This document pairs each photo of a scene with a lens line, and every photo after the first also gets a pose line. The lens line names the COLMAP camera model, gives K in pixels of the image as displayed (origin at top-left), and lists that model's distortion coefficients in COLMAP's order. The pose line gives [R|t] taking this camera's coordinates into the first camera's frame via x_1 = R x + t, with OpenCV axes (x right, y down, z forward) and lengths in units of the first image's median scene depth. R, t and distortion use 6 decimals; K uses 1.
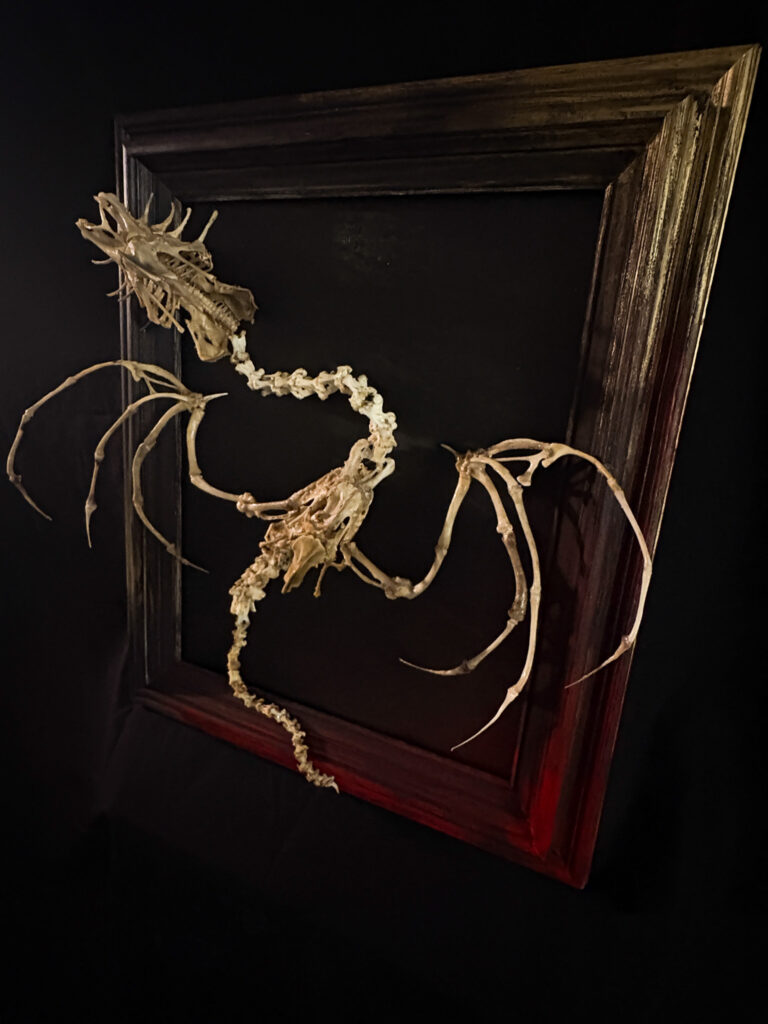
lens RADIAL K [[569.5, 0, 392.4], [0, 569.5, 507.2], [0, 0, 1]] dist [-0.000558, -0.000246]
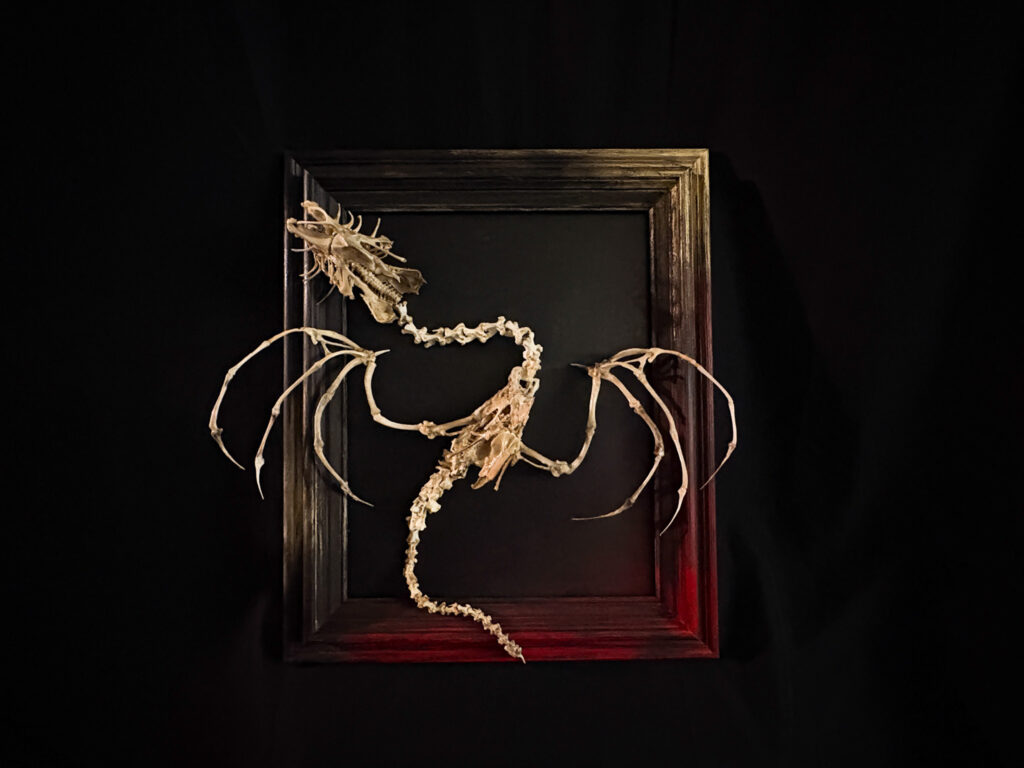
lens RADIAL K [[569.5, 0, 514.6], [0, 569.5, 390.4], [0, 0, 1]] dist [-0.000558, -0.000246]
pose [[0.902487, -0.087351, 0.421766, -0.642812], [0.189879, 0.959618, -0.207557, 0.223400], [-0.386604, 0.267402, 0.882629, -0.221438]]
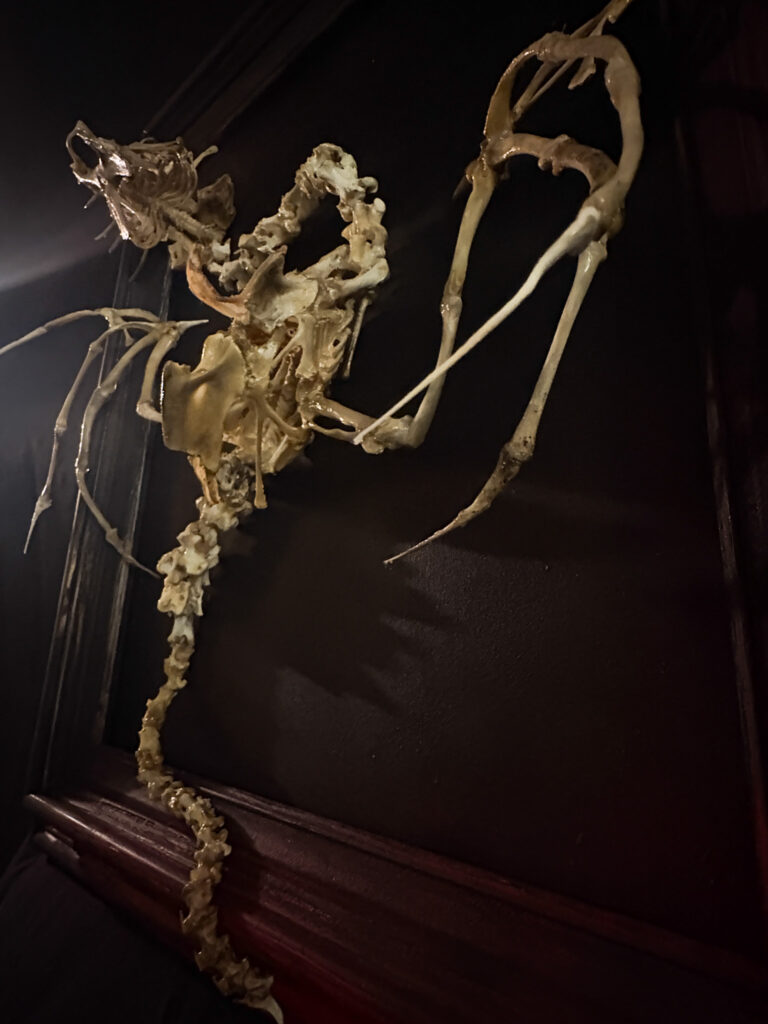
lens RADIAL K [[569.5, 0, 392.3], [0, 569.5, 498.1], [0, 0, 1]] dist [-0.000558, -0.000246]
pose [[0.953424, -0.132671, -0.270891, 0.135953], [-0.020078, 0.868170, -0.495860, 0.425580], [0.300966, 0.478204, 0.825070, 0.615387]]
